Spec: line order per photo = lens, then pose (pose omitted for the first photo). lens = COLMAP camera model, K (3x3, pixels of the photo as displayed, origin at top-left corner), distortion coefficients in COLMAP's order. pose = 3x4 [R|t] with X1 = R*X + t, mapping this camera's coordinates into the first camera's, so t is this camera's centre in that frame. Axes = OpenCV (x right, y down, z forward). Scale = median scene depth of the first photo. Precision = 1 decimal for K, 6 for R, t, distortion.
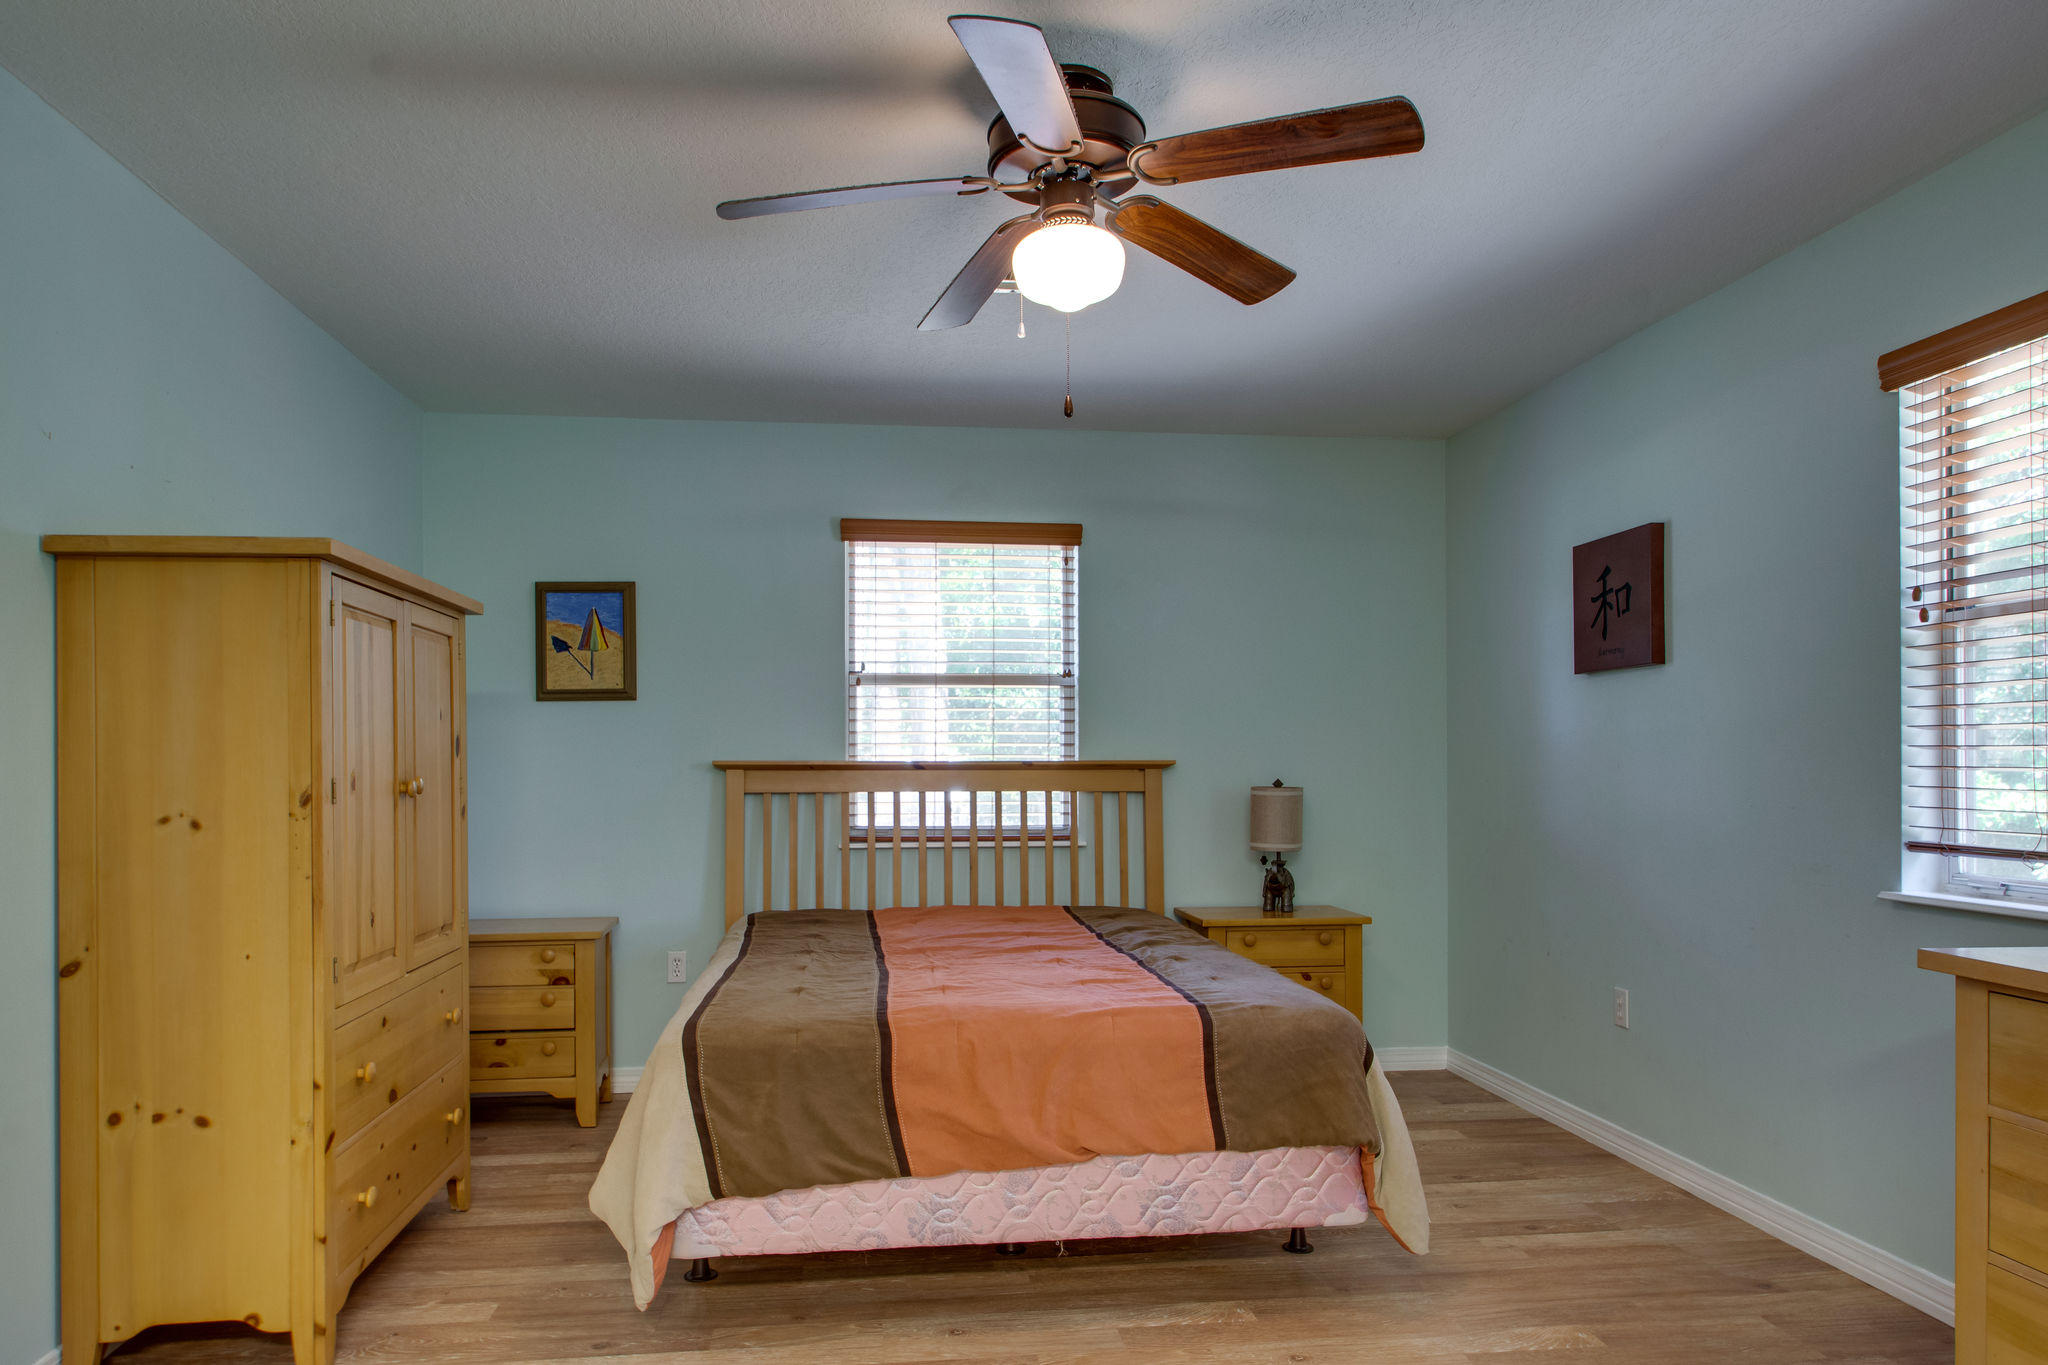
lens RADIAL K [[1294.9, 0, 1020.3], [0, 1294.9, 782.1], [0, 0, 1]] dist [0.005991, 0.002158]
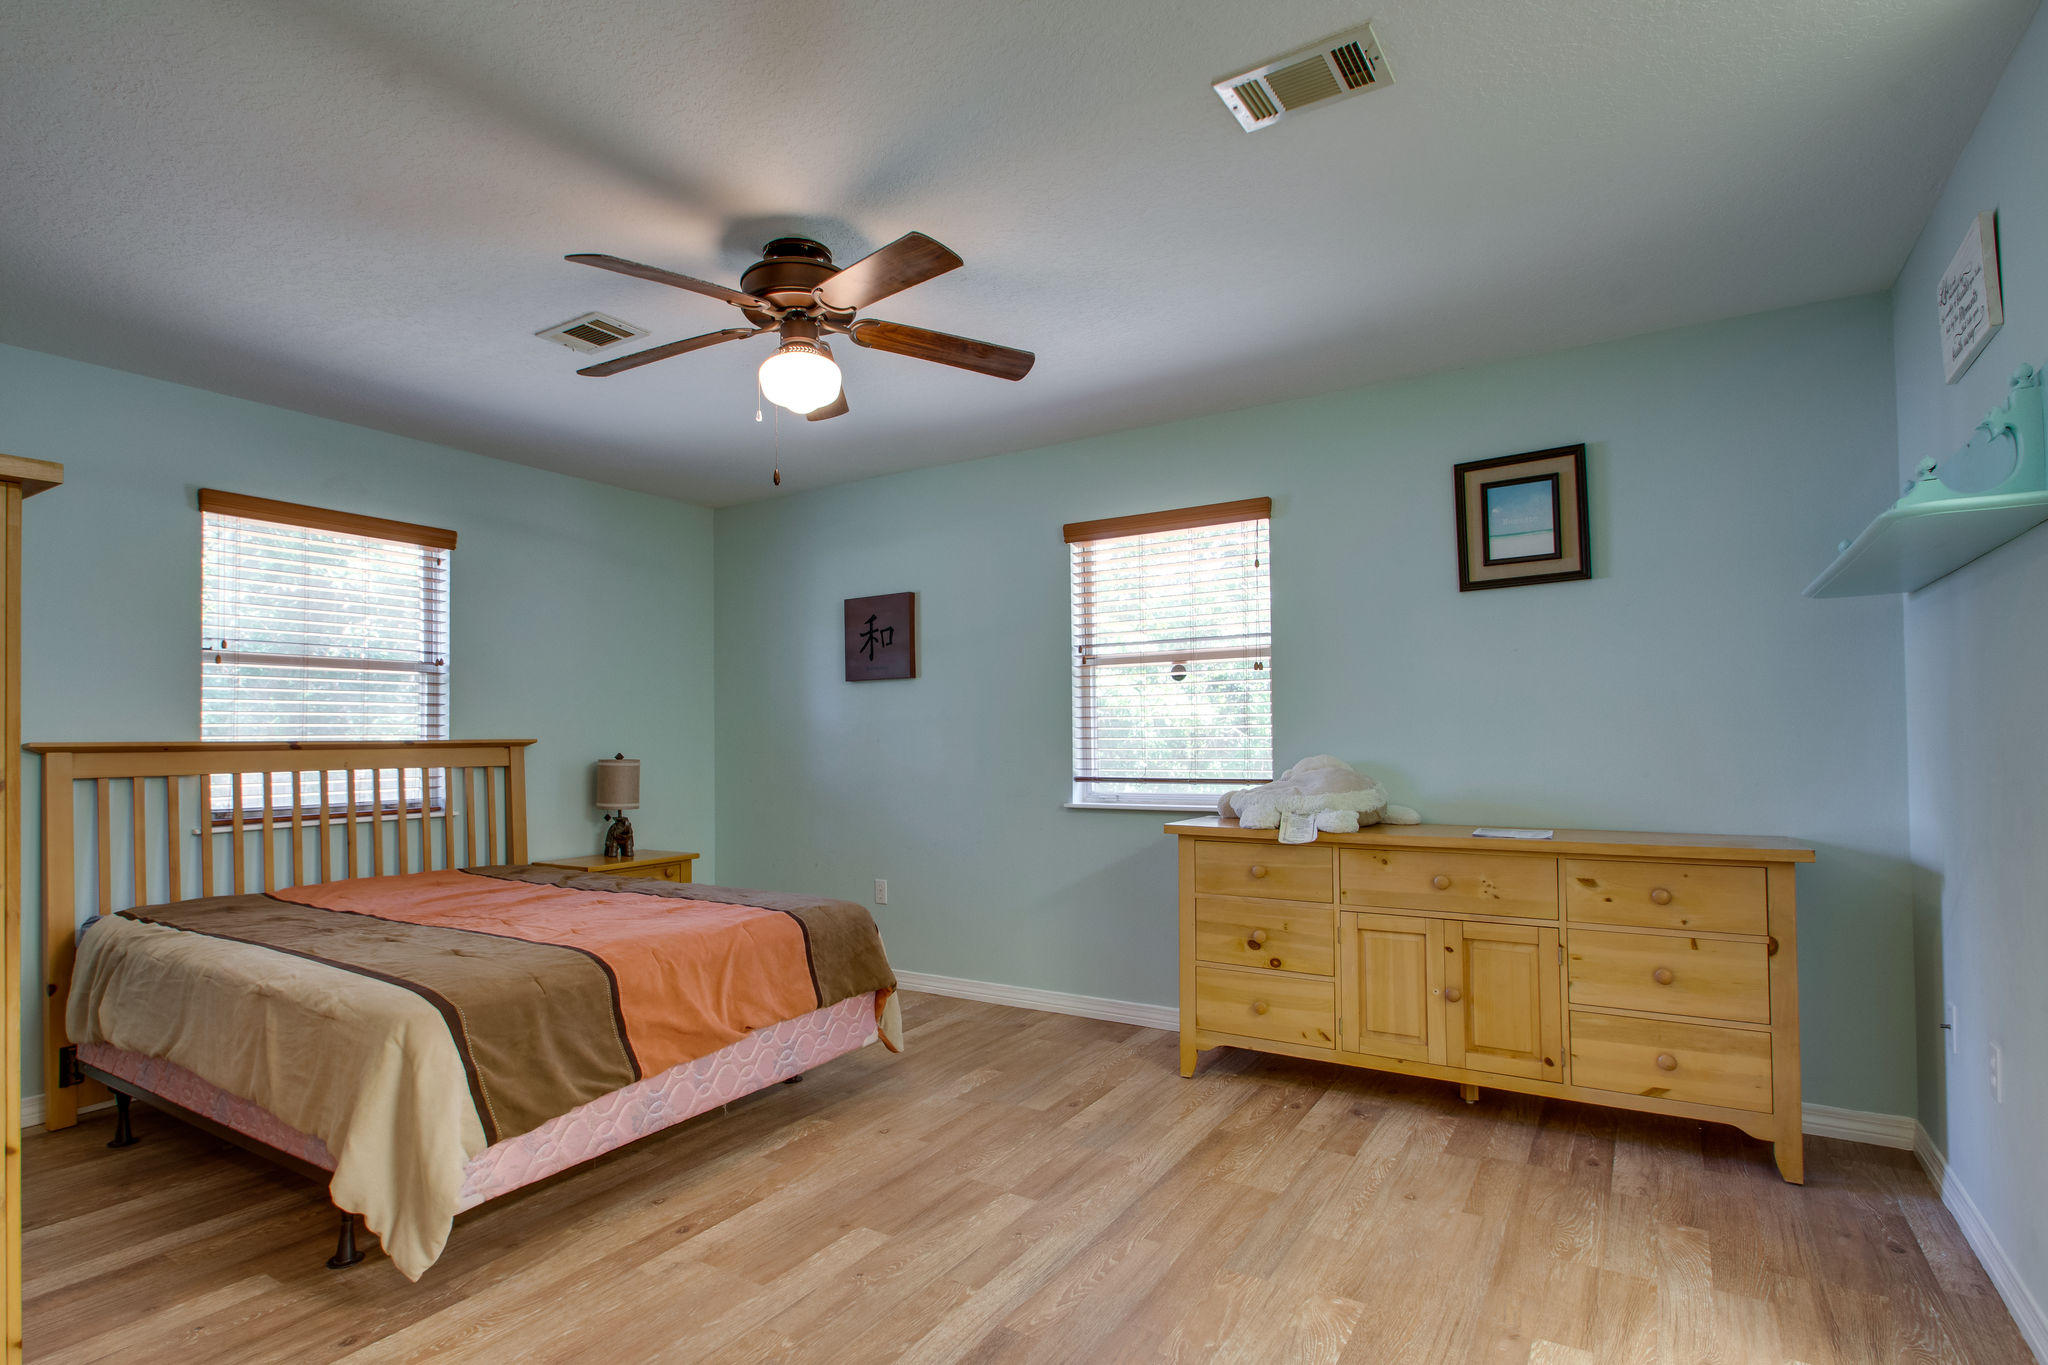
lens RADIAL K [[1014.9, 0, 991.2], [0, 1014.9, 737.2], [0, 0, 1]] dist [0.002054, 0.000052]
pose [[0.640007, -0.004119, 0.768358, -0.431571], [0.021089, 0.999703, -0.012207, 0.002304], [-0.768080, 0.024017, 0.639904, 0.097716]]
